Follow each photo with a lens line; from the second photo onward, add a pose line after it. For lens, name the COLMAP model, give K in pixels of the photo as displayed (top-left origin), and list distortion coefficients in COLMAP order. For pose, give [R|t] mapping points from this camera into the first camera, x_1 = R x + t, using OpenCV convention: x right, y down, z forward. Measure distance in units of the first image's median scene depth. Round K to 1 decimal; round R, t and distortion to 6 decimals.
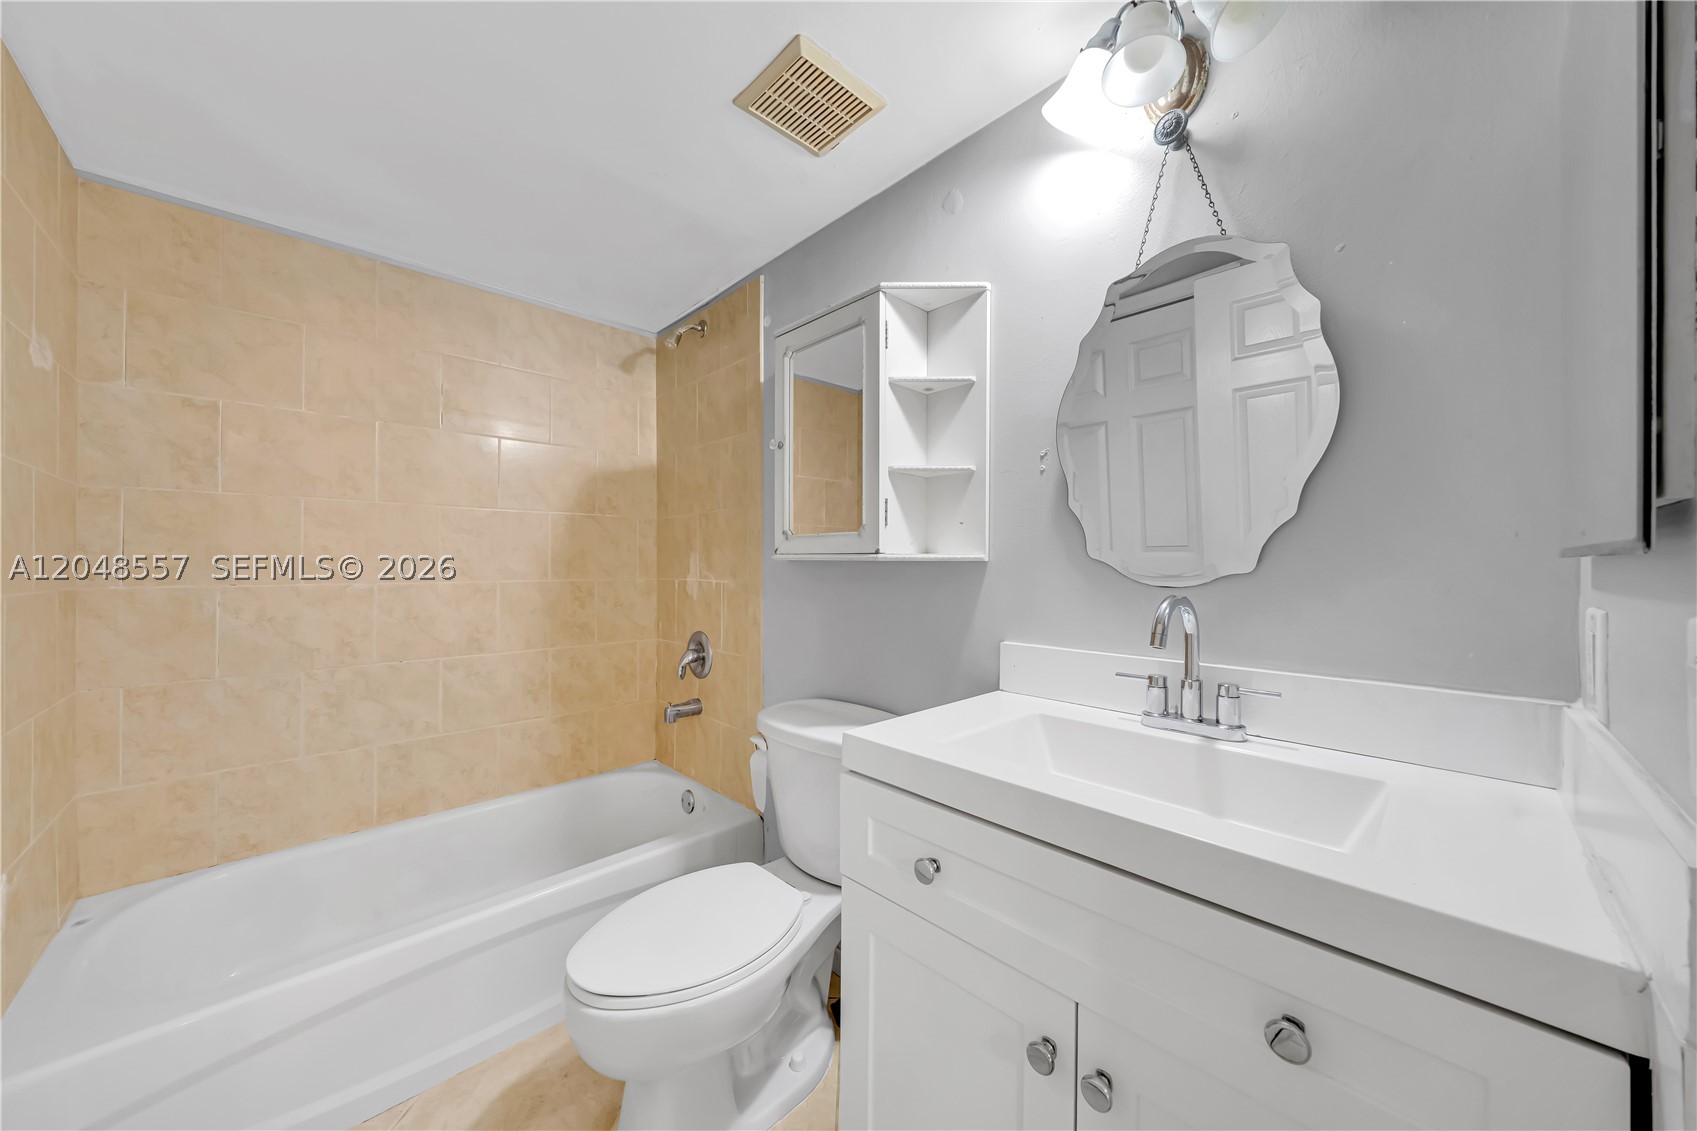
lens RADIAL K [[592.2, 0, 845.0], [0, 592.2, 571.2], [0, 0, 1]] dist [-0.001112, 0.000029]
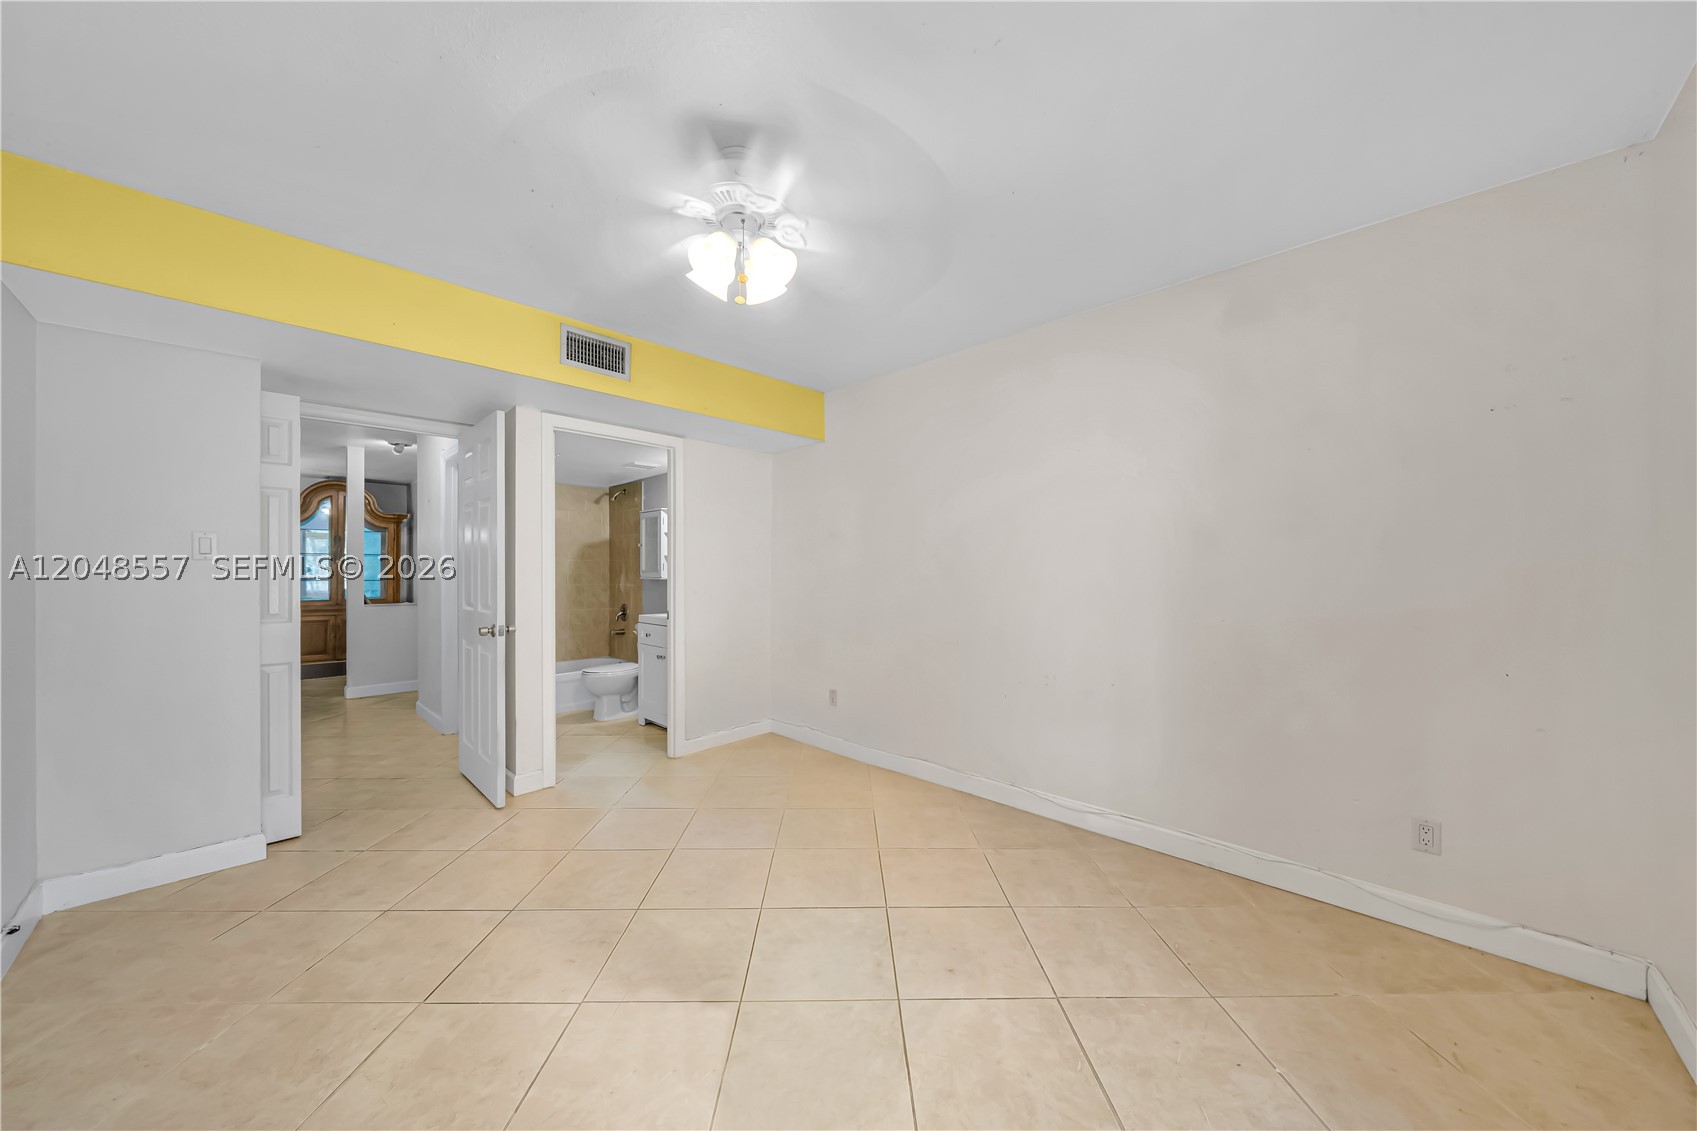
lens RADIAL K [[592.2, 0, 845.0], [0, 592.2, 571.2], [0, 0, 1]] dist [-0.001112, 0.000029]
pose [[0.999604, -0.004803, 0.027714, 0.660247], [0.005056, 0.999946, -0.009089, -0.016971], [-0.027669, 0.009226, 0.999575, -1.662229]]
